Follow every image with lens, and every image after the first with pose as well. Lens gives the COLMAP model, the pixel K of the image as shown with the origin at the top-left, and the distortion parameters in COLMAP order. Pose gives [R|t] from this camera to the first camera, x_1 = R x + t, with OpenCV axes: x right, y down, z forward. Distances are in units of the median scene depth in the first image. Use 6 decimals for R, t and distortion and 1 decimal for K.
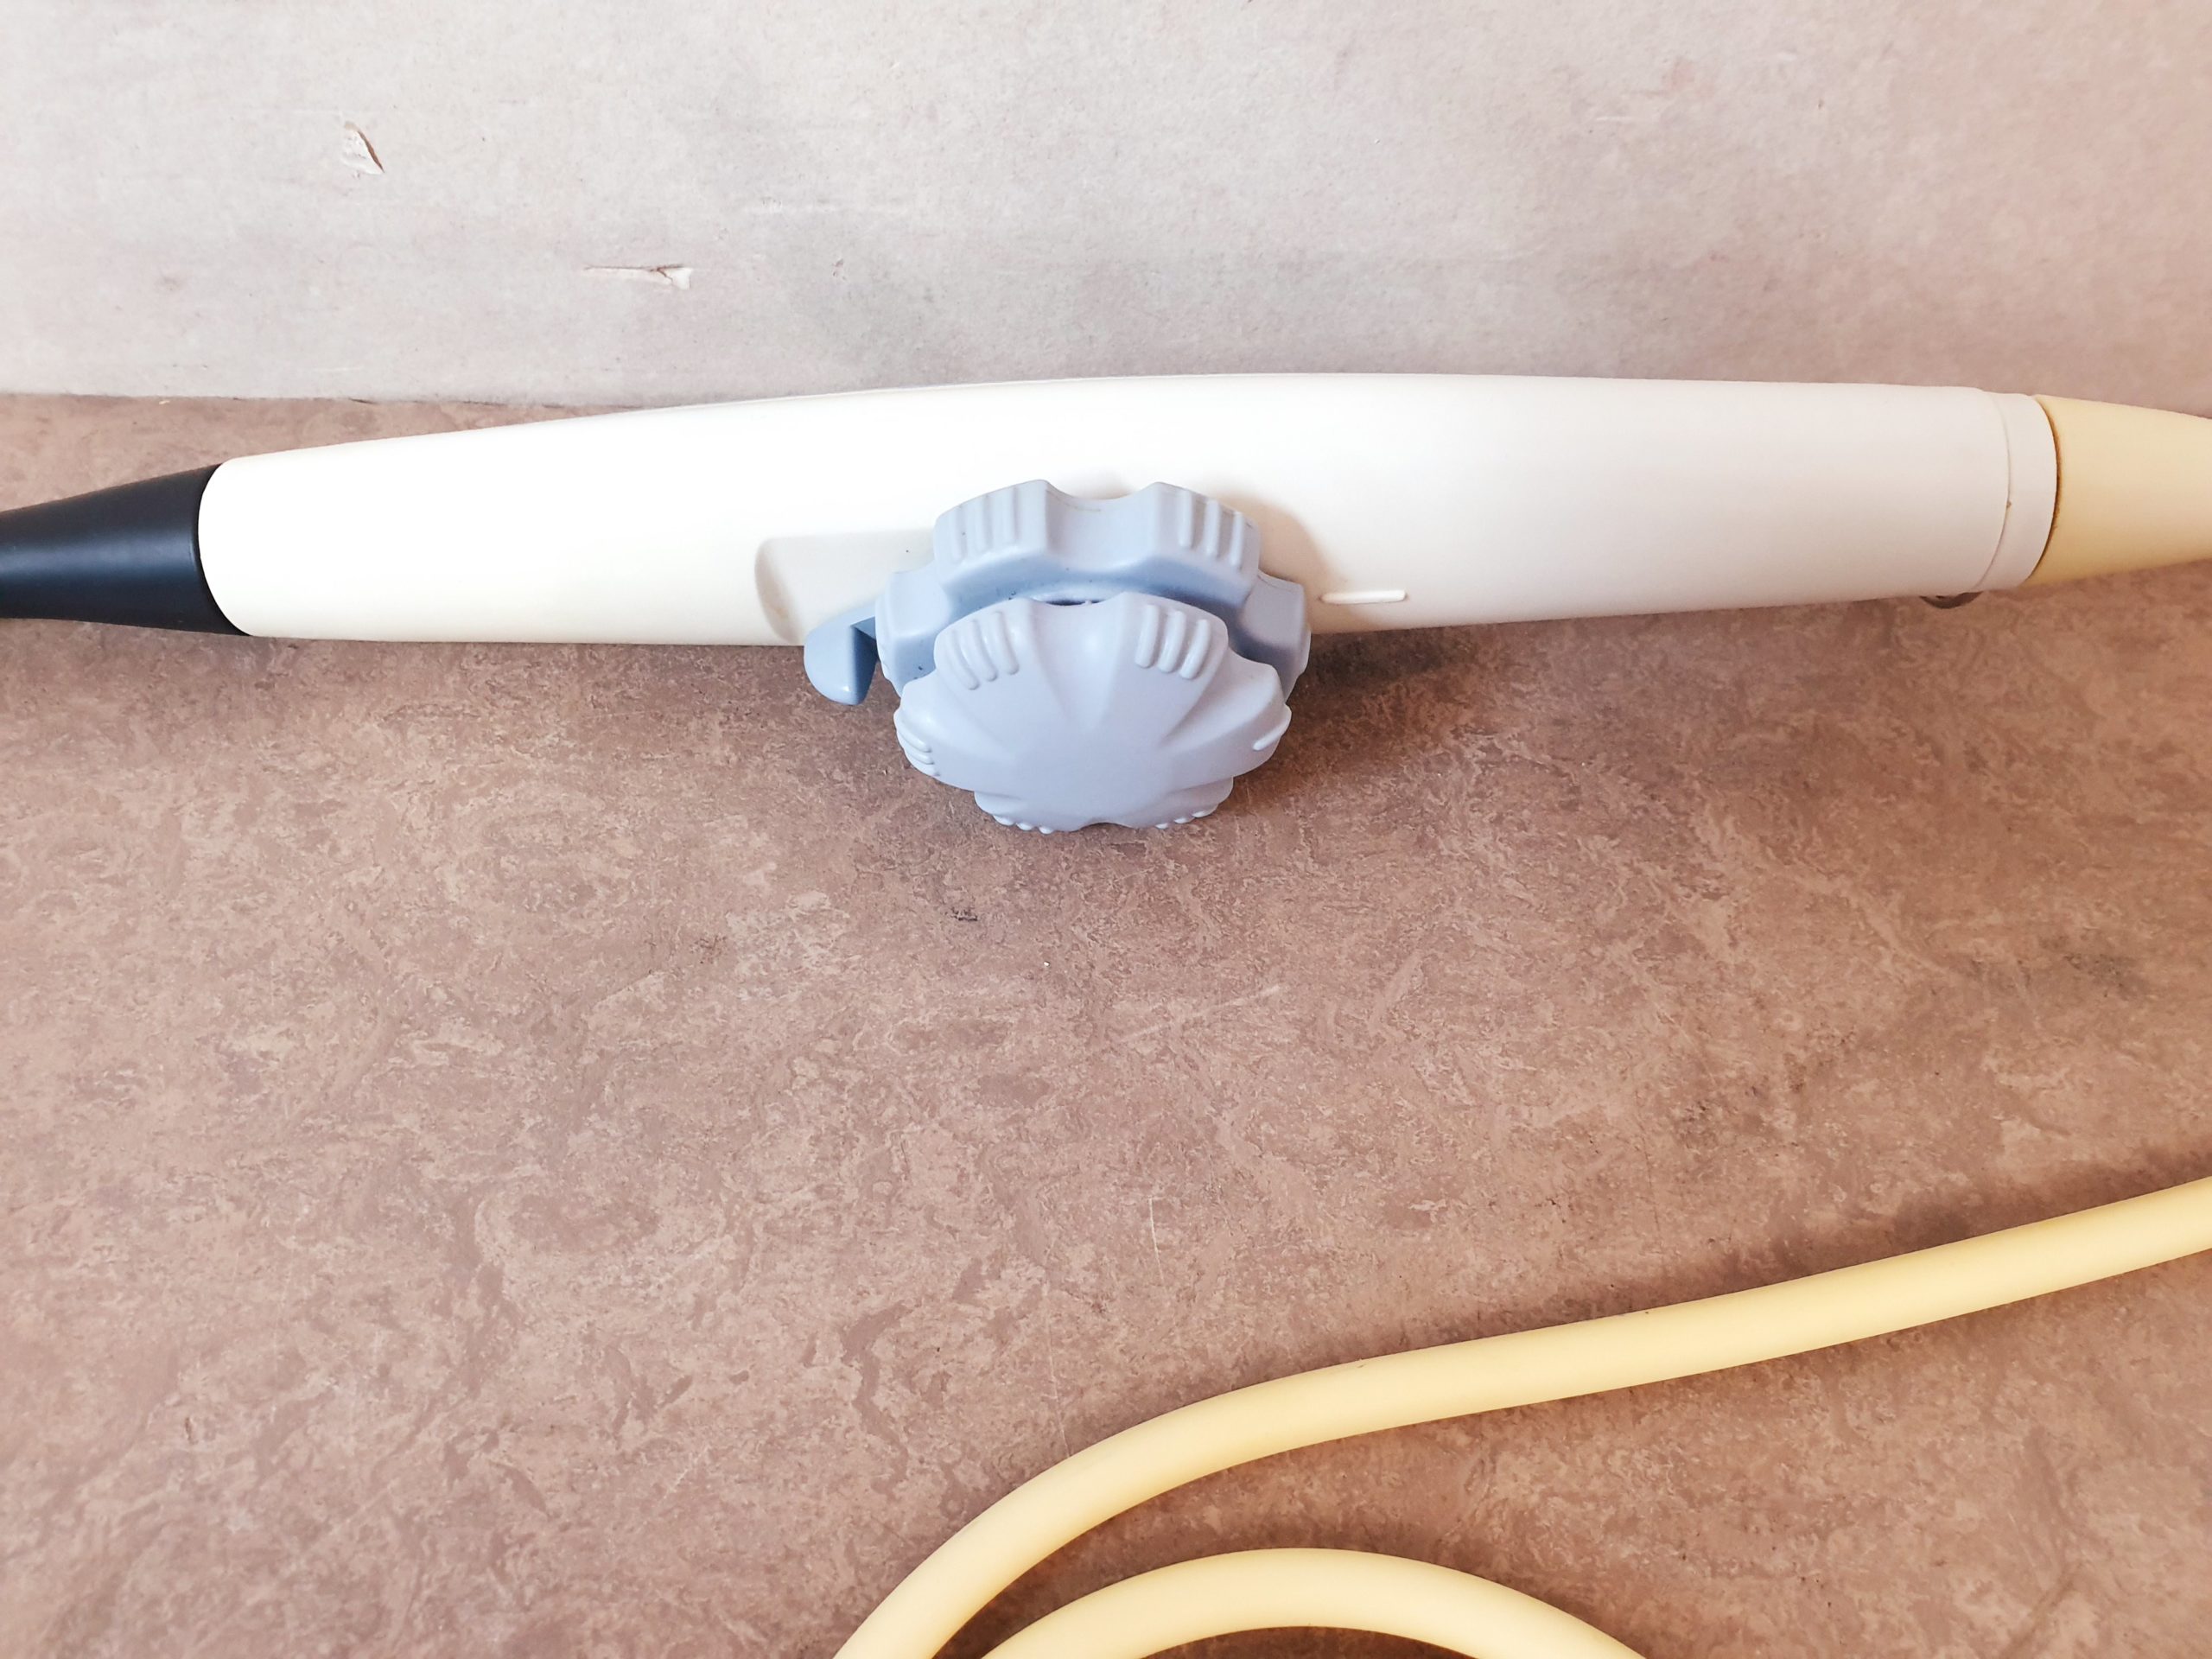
lens RADIAL K [[1662.3, 0, 1106.0], [0, 1662.3, 829.5], [0, 0, 1]] dist [-0.060324, 0.002545]
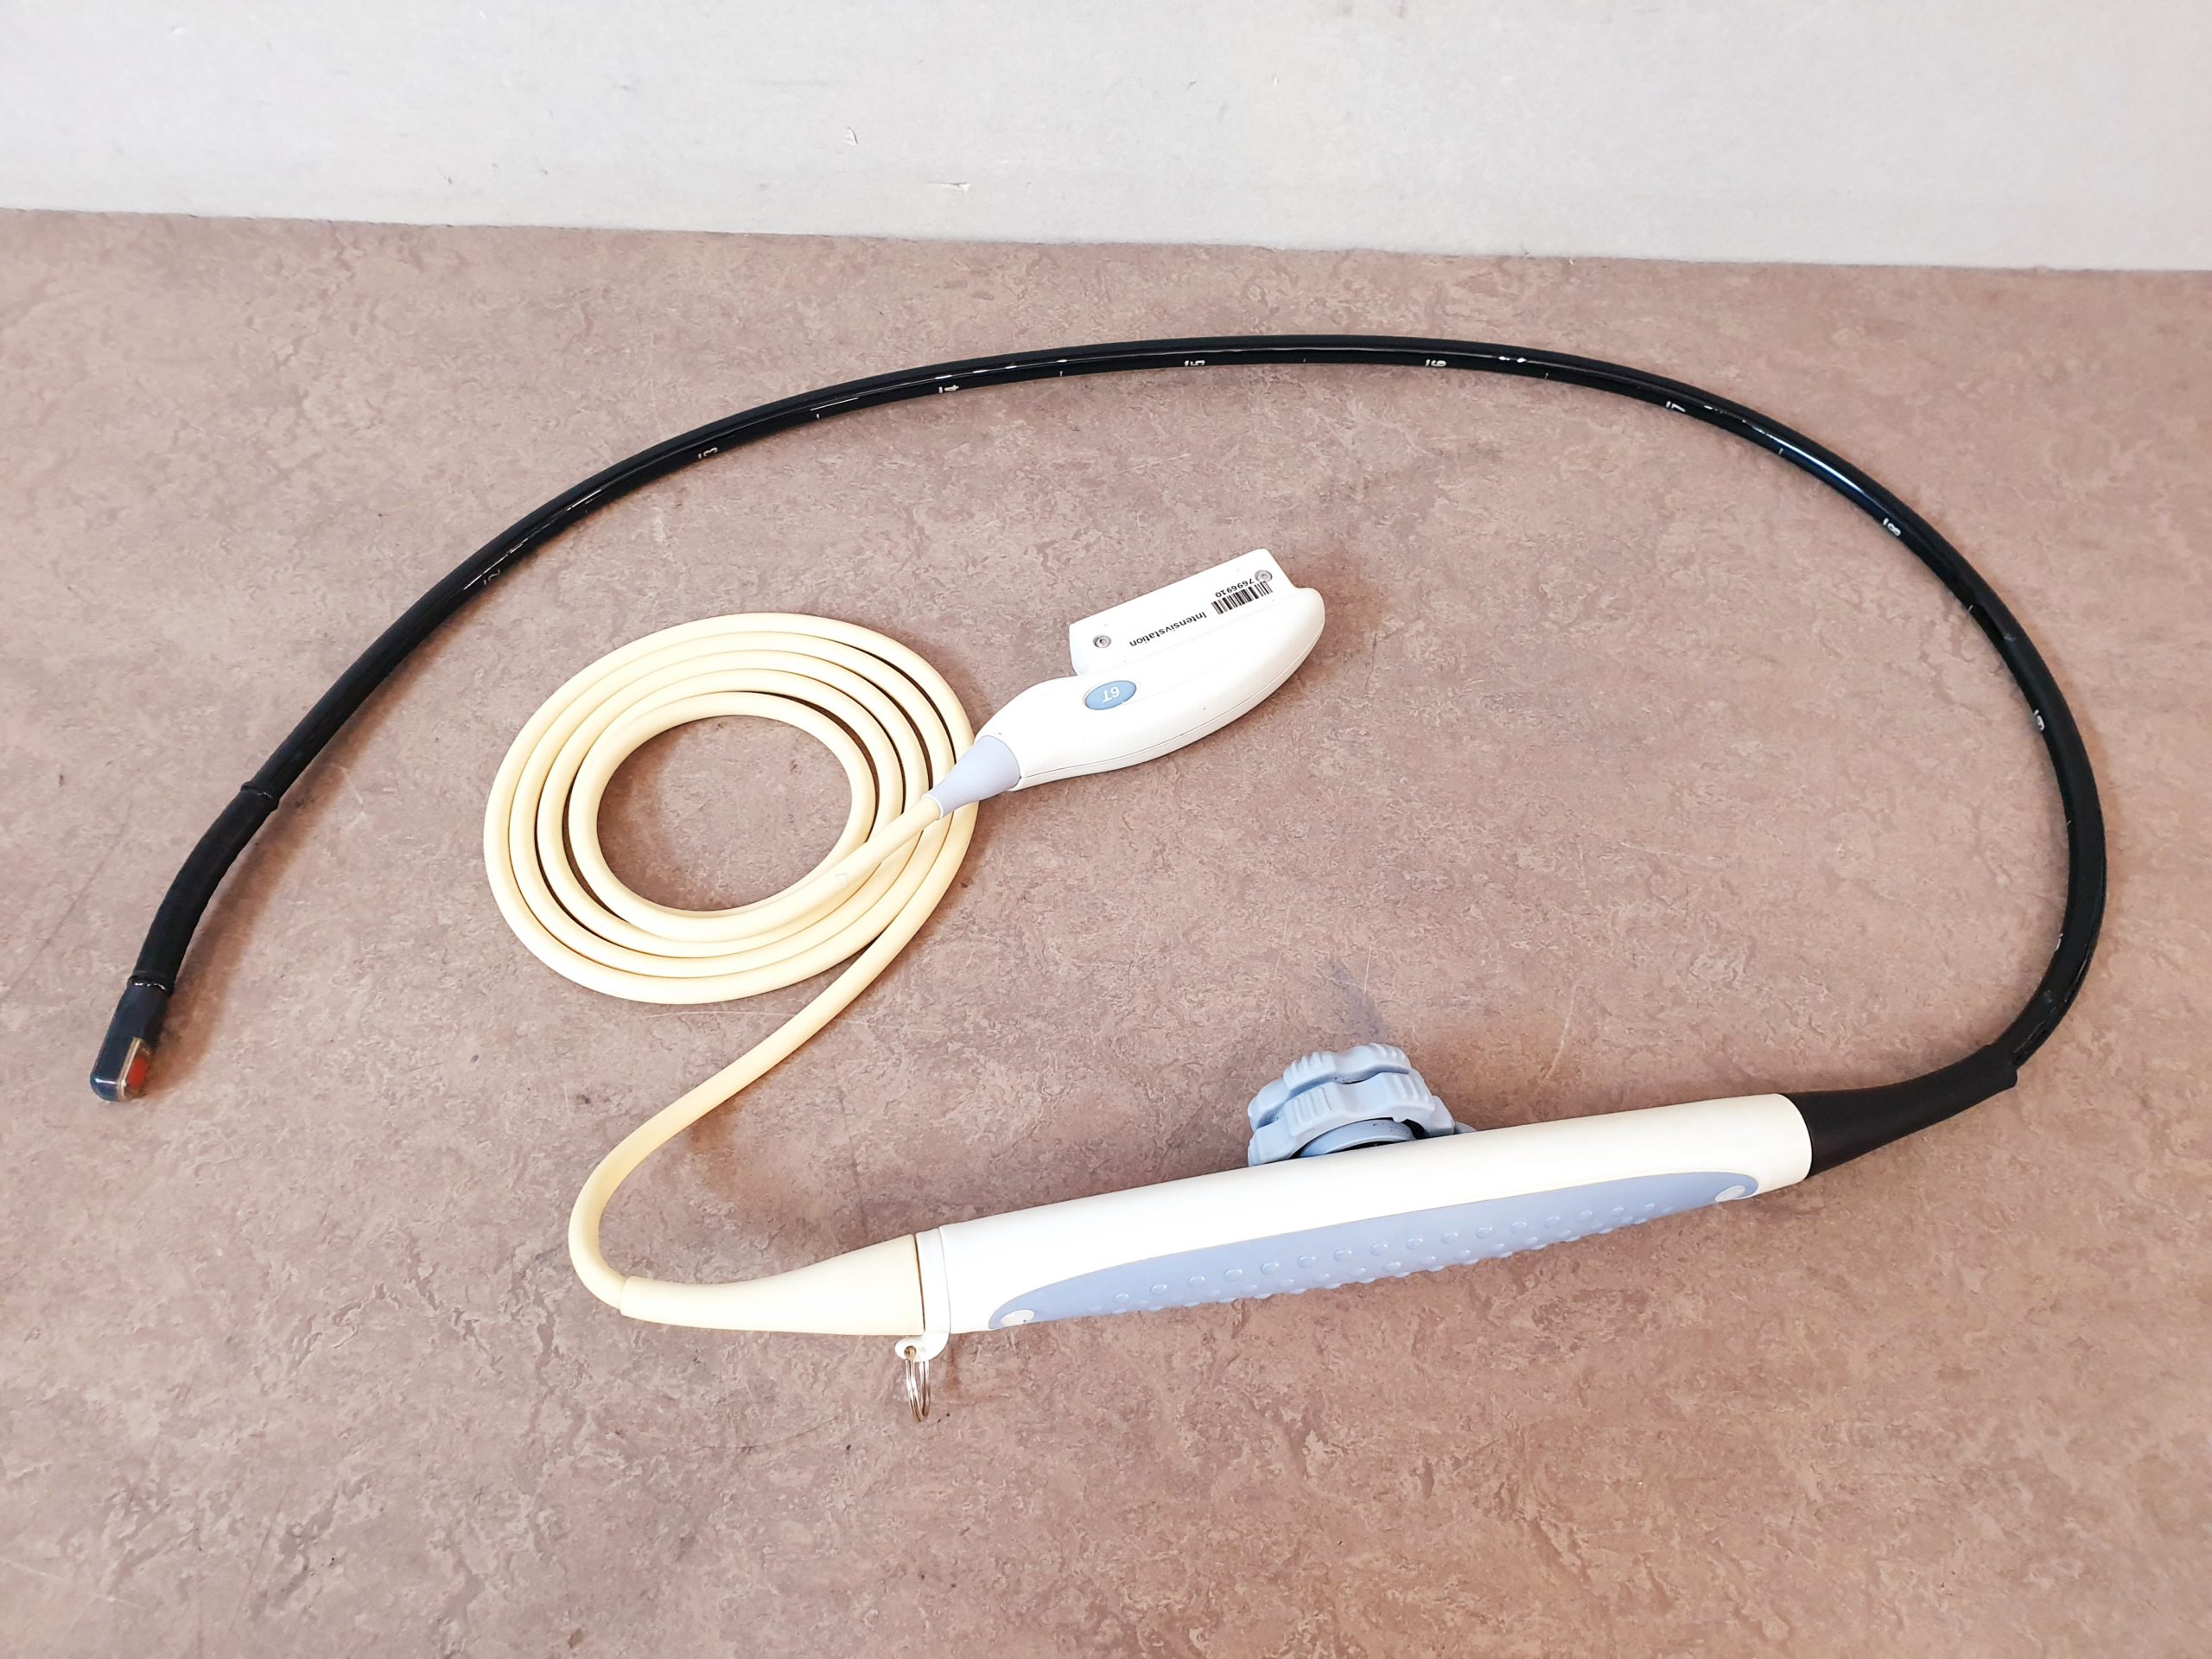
lens RADIAL K [[1693.7, 0, 1106.0], [0, 1693.7, 829.5], [0, 0, 1]] dist [-0.002280, -0.001780]
pose [[0.999358, 0.025547, -0.025112, 0.058885], [-0.023352, 0.996181, 0.084131, 0.522564], [0.027165, -0.083491, 0.996138, -2.037248]]
